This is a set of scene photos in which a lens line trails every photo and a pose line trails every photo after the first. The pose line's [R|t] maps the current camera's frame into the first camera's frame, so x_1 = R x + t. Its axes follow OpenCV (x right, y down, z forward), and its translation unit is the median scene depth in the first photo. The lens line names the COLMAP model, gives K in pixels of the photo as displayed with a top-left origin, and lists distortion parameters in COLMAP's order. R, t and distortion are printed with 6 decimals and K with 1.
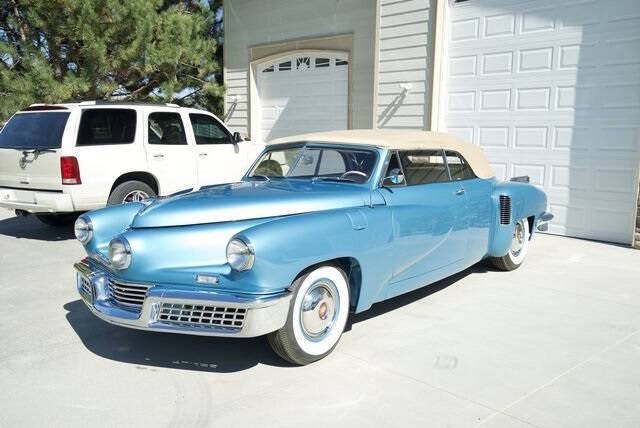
lens RADIAL K [[633.5, 0, 320.0], [0, 633.5, 214.0], [0, 0, 1]] dist [0.081385, 0.011073]
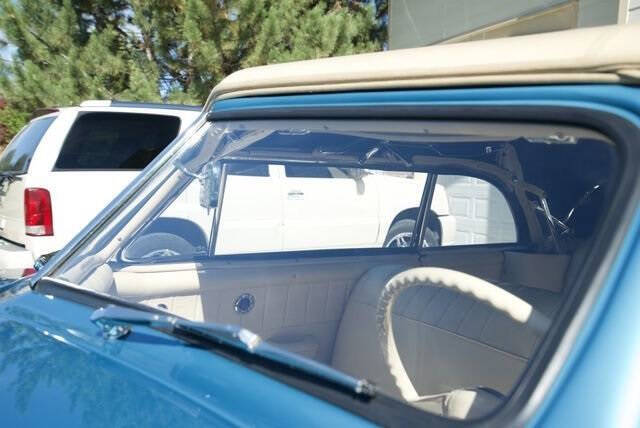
lens RADIAL K [[633.5, 0, 320.0], [0, 633.5, 214.0], [0, 0, 1]] dist [0.081385, 0.011073]
pose [[0.943929, 0.037116, -0.328055, 0.044511], [-0.062546, 0.995770, -0.067304, -0.041927], [0.324170, 0.084049, 0.942258, 0.524987]]
